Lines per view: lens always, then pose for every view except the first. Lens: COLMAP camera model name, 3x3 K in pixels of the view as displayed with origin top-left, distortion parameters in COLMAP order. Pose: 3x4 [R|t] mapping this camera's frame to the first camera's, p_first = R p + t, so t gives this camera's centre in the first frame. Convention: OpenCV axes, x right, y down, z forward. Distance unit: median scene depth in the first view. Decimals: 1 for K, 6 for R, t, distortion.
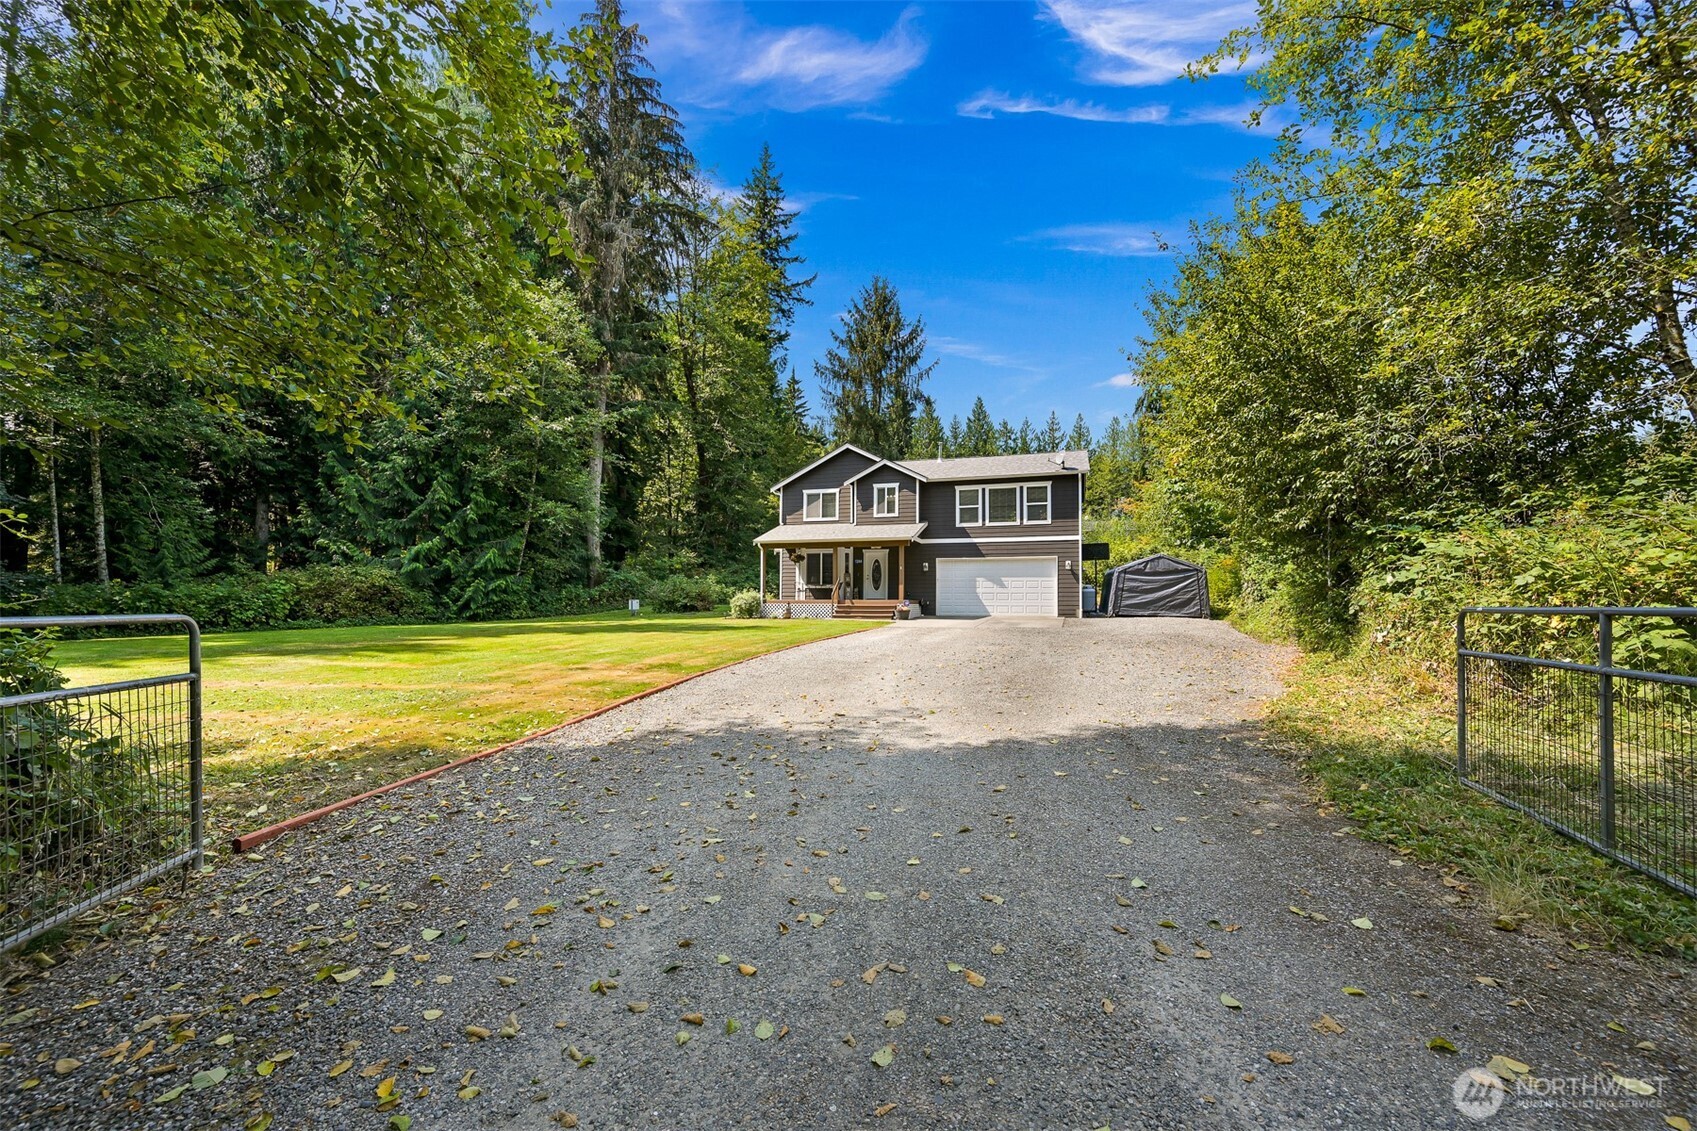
lens RADIAL K [[674.5, 0, 854.9], [0, 674.5, 571.5], [0, 0, 1]] dist [0.000381, 0.000491]
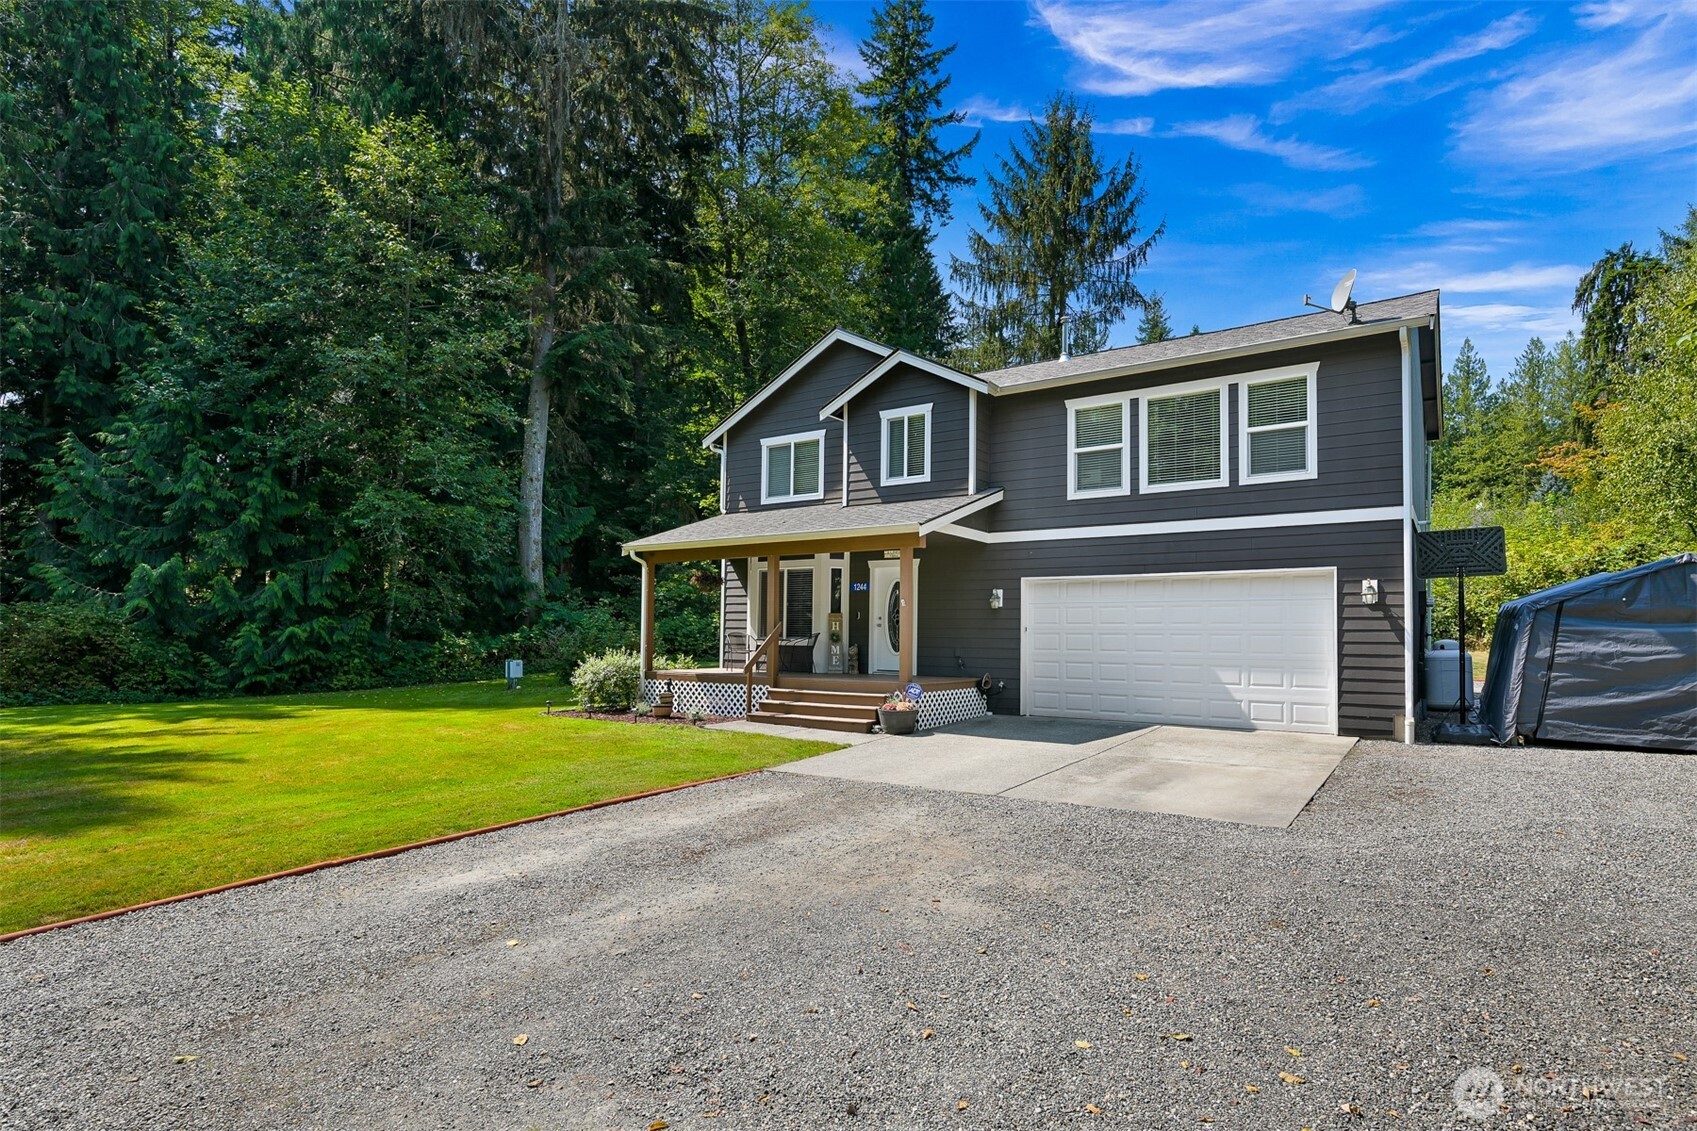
lens RADIAL K [[889.4, 0, 851.0], [0, 889.4, 597.8], [0, 0, 1]] dist [-0.001040, 0.000180]
pose [[0.958357, -0.006925, -0.285488, 0.174485], [0.006892, 0.999976, -0.001121, -0.007310], [0.285489, -0.000893, 0.958381, 0.438708]]
